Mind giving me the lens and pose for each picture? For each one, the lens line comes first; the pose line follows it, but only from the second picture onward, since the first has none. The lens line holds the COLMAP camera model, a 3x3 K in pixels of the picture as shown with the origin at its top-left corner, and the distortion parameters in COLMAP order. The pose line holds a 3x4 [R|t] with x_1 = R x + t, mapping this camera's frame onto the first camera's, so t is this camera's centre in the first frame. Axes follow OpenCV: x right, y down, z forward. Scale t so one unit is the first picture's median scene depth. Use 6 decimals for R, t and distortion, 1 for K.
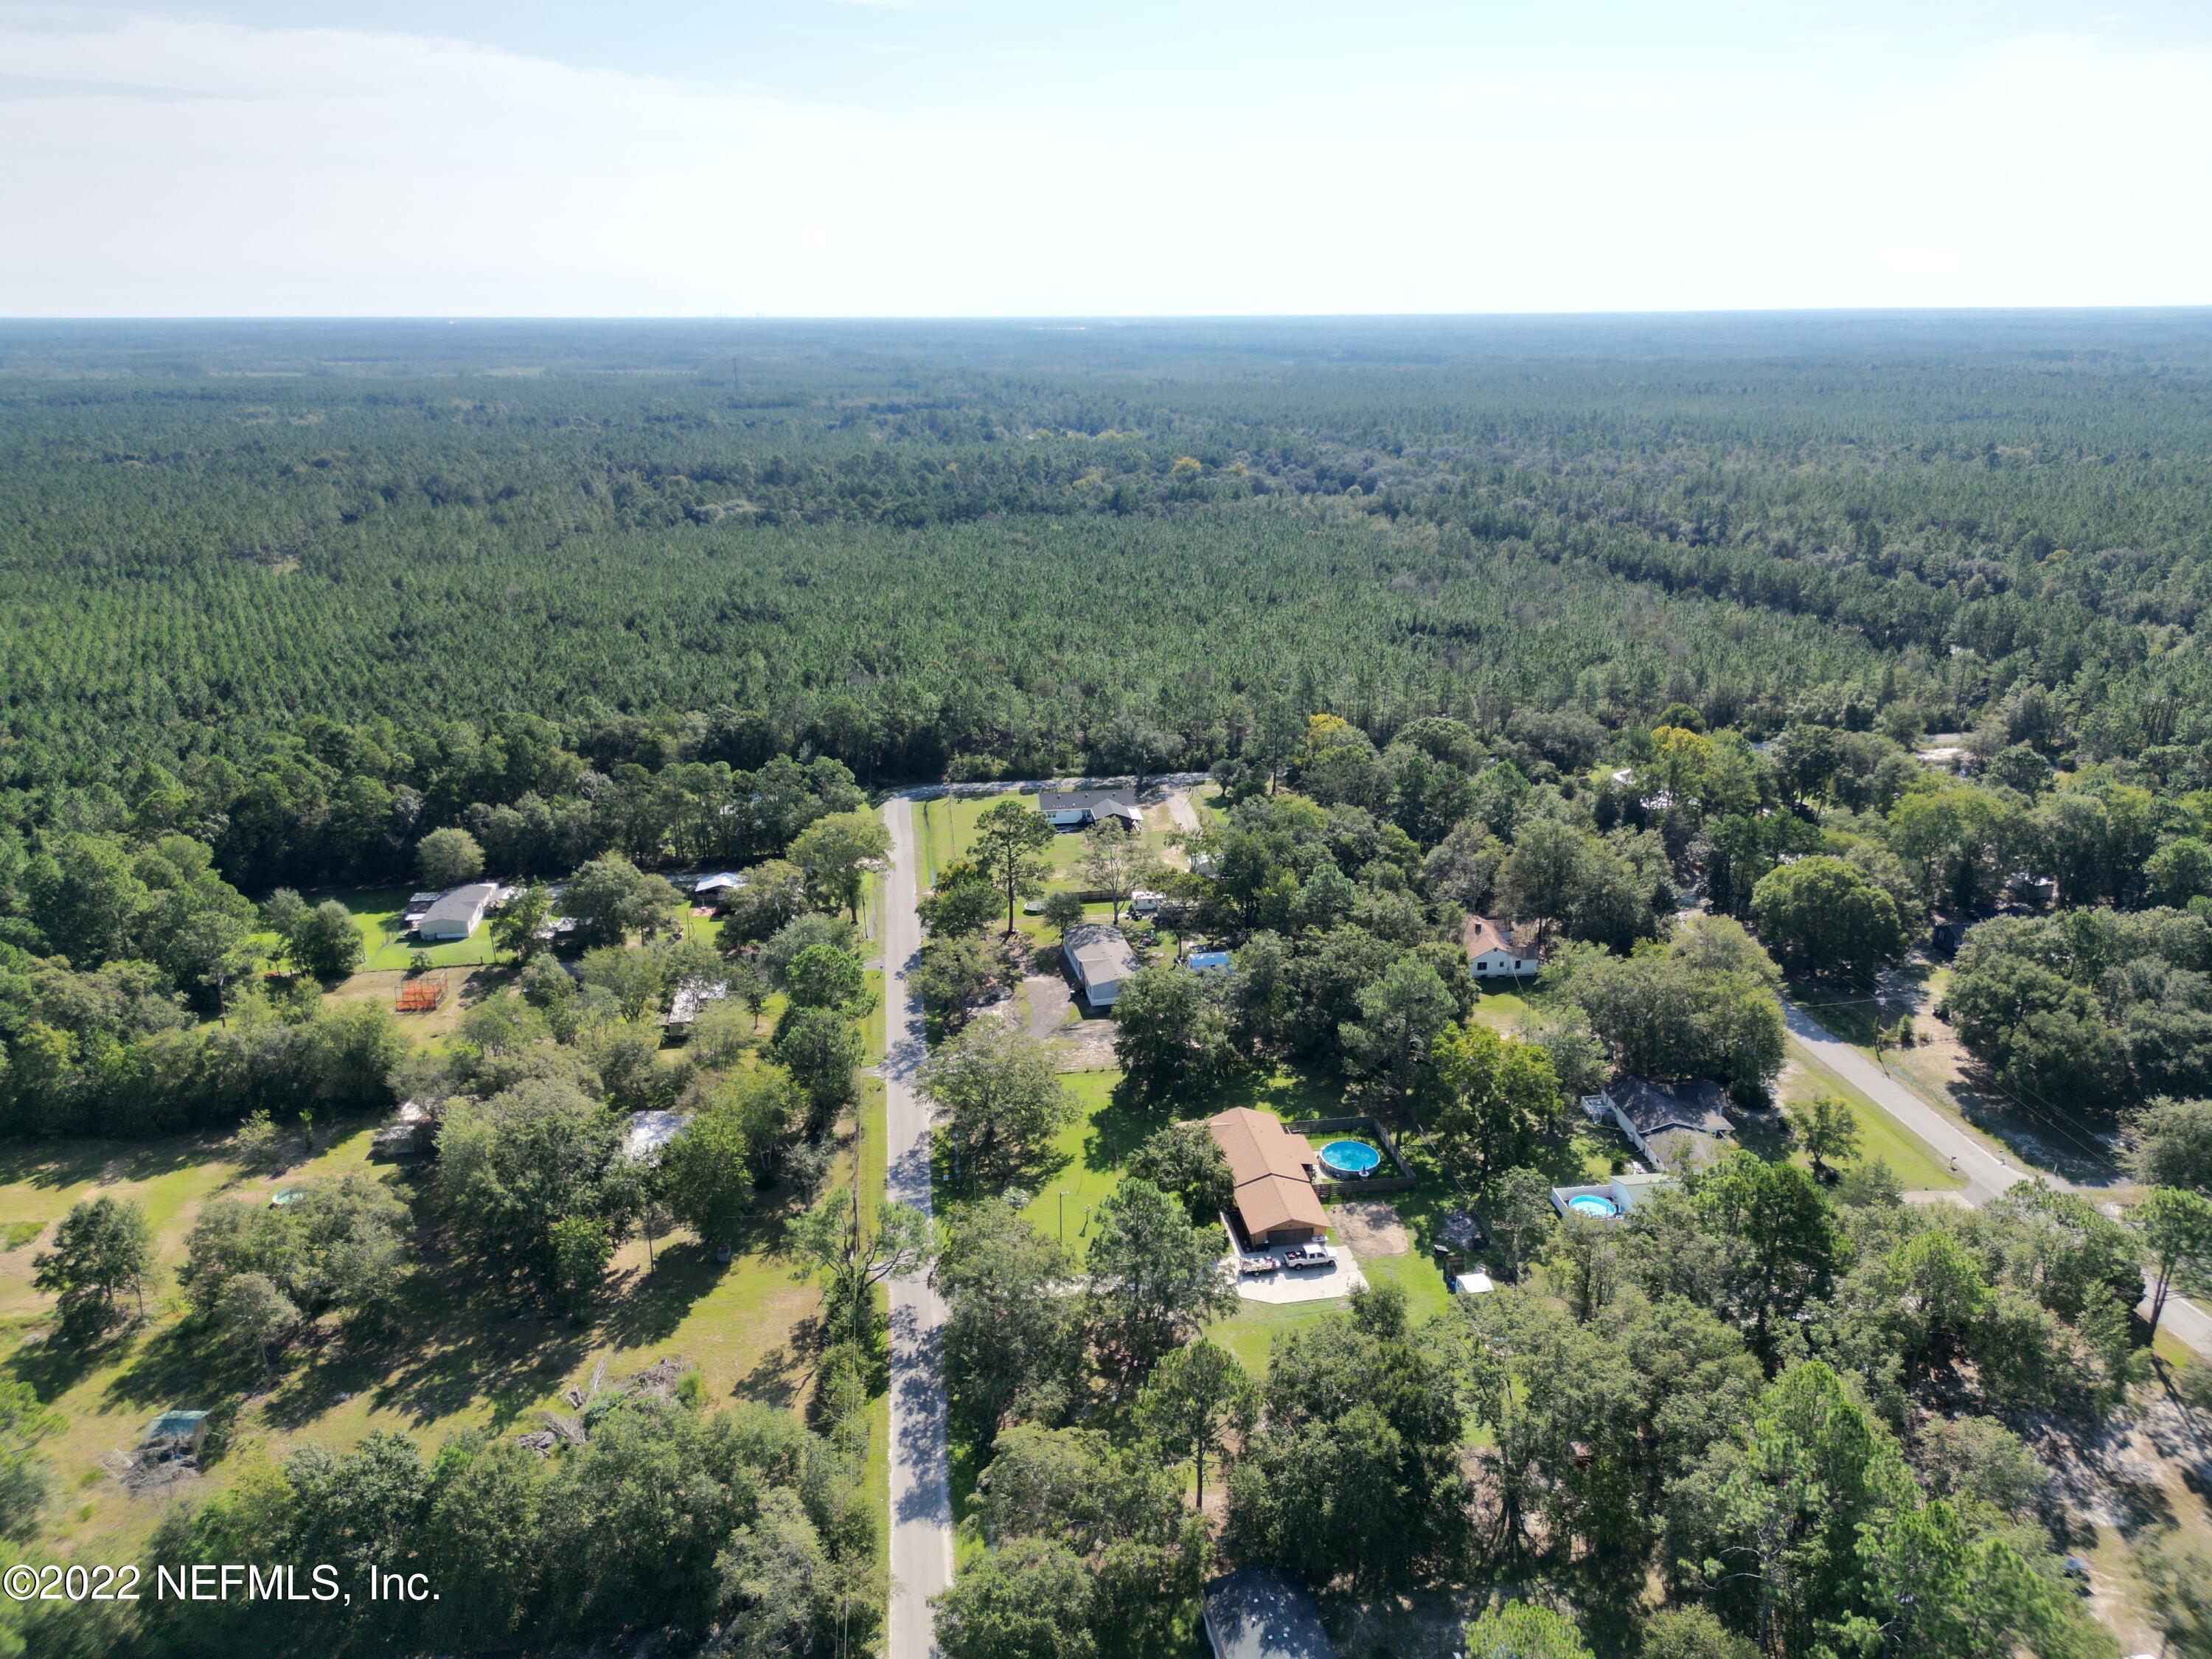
lens RADIAL K [[1527.9, 0, 1106.0], [0, 1527.9, 829.5], [0, 0, 1]] dist [0.079672, -0.080280]
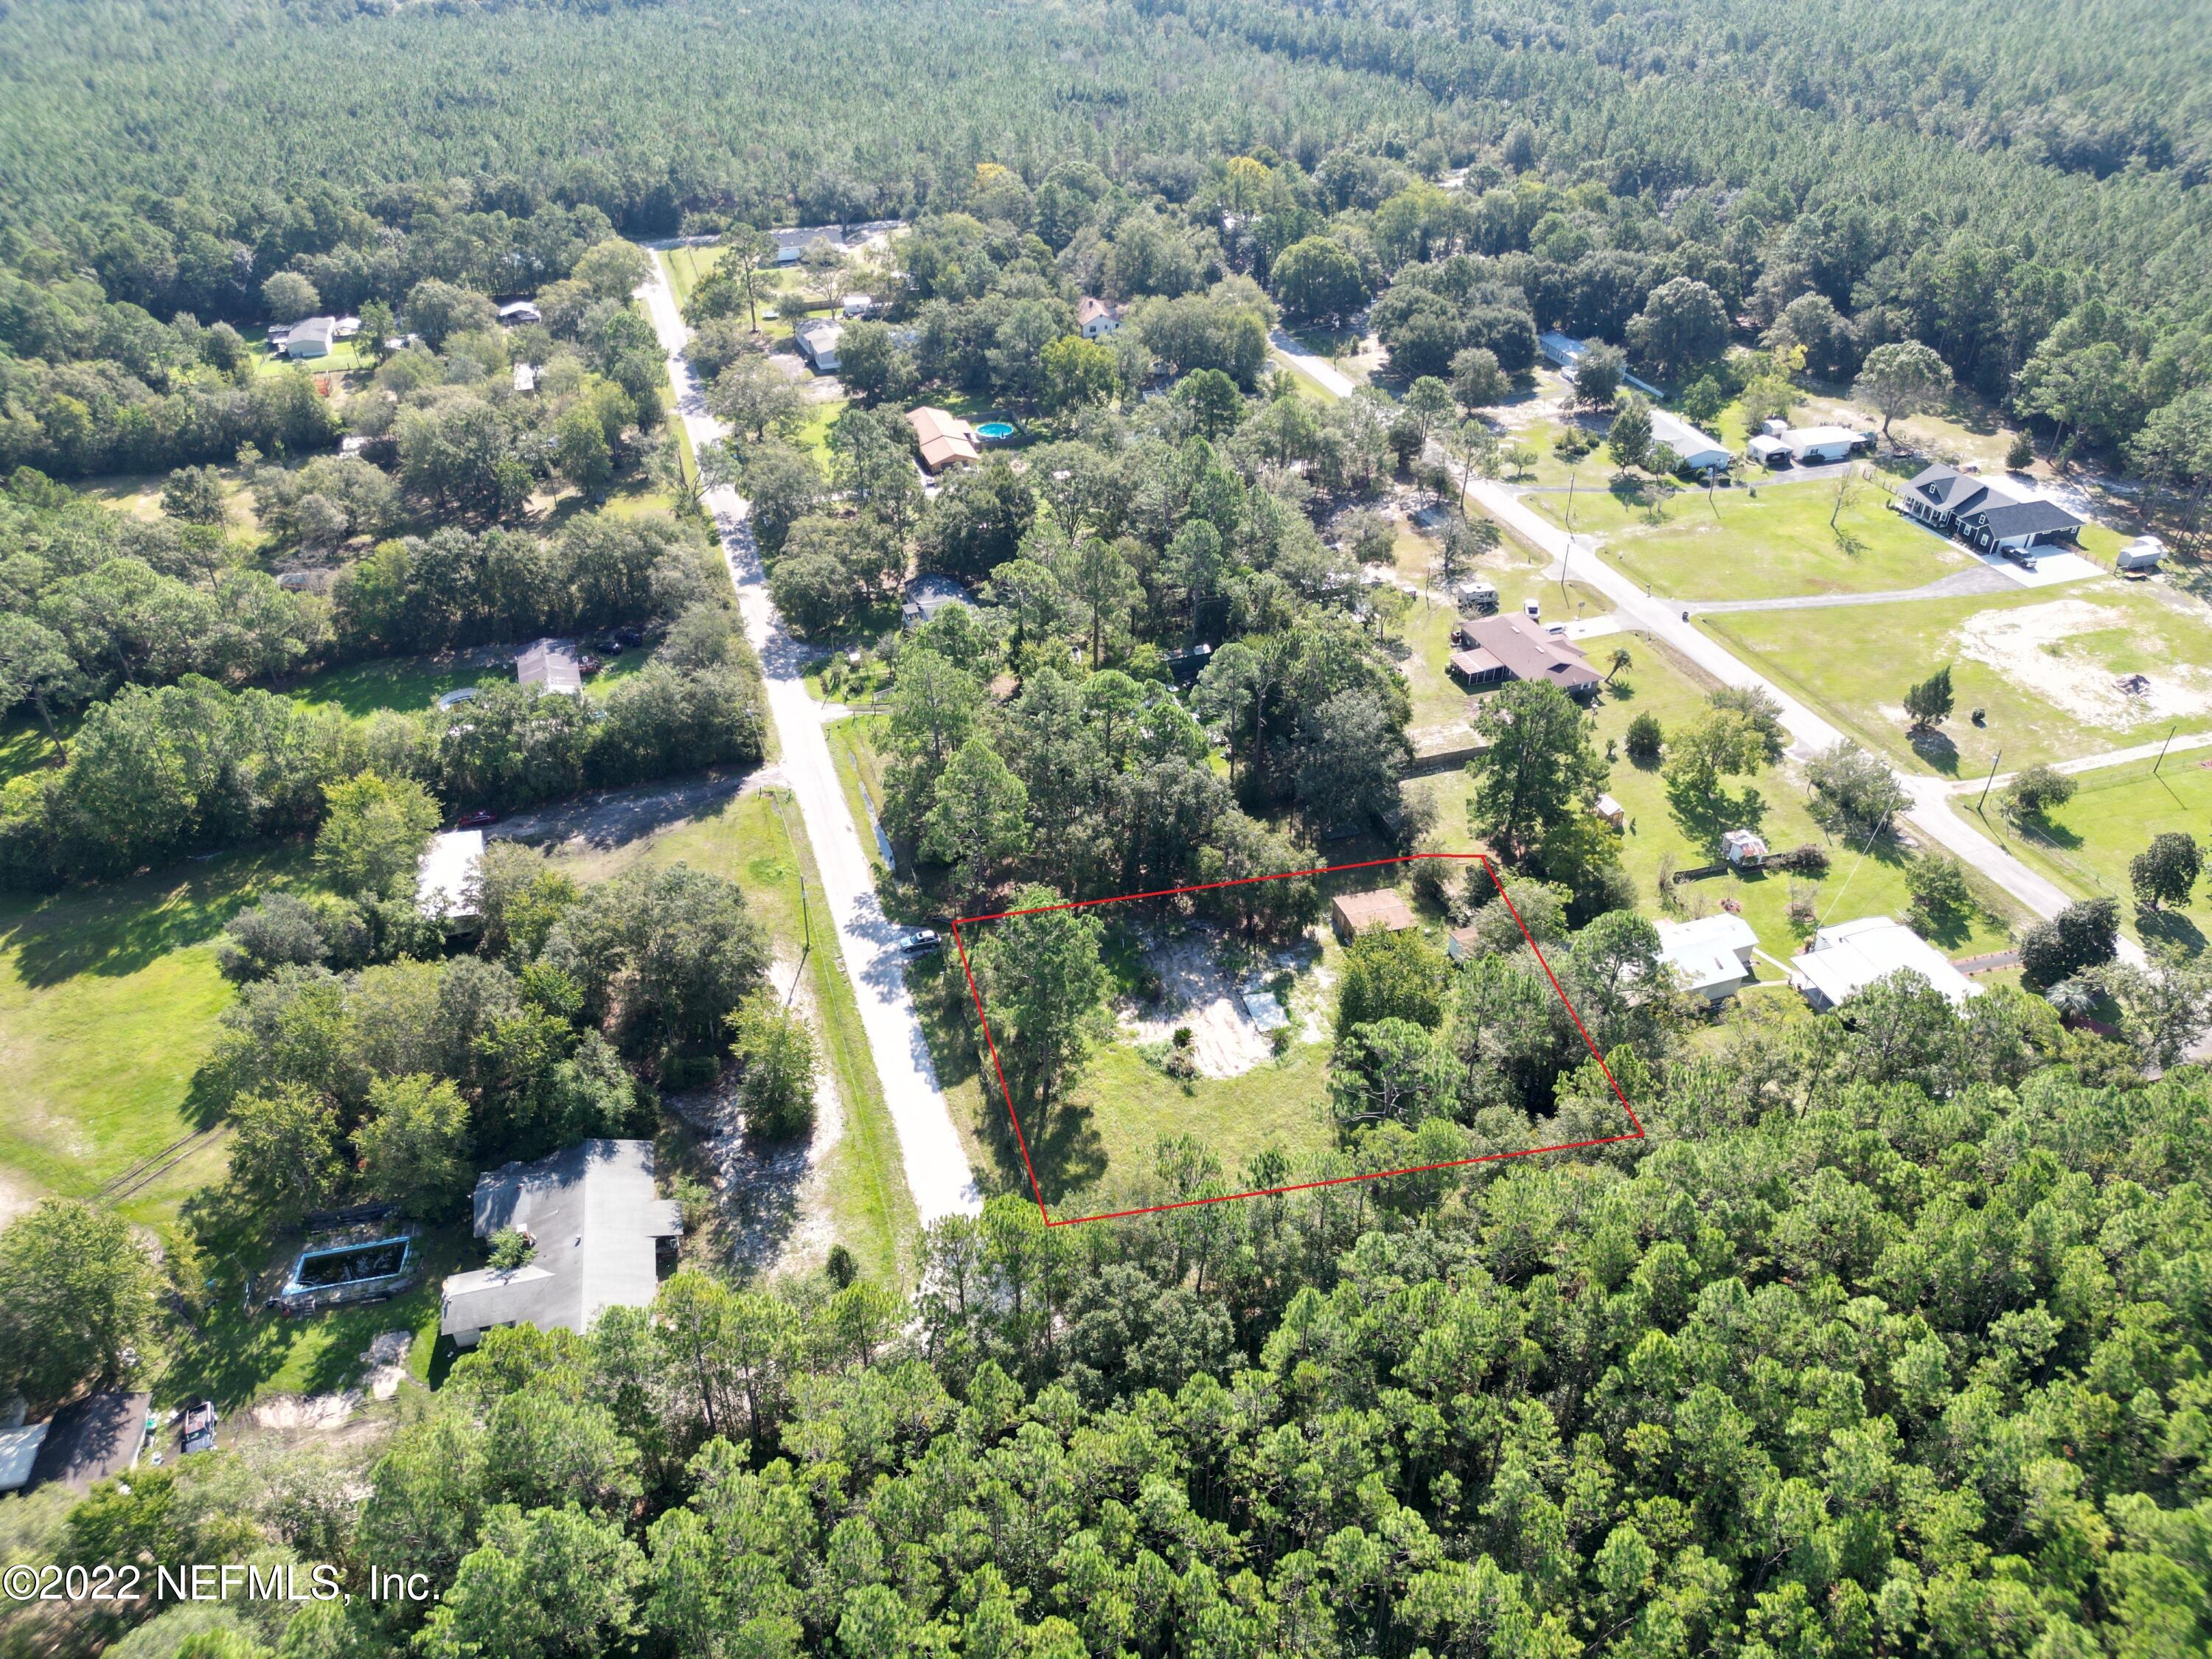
lens RADIAL K [[1533.0, 0, 1106.0], [0, 1533.0, 829.5], [0, 0, 1]] dist [0.058667, -0.062548]
pose [[0.984313, -0.098778, 0.146189, -0.000460], [0.053881, 0.957296, 0.284043, 0.108249], [-0.168003, -0.271711, 0.947601, -0.418338]]
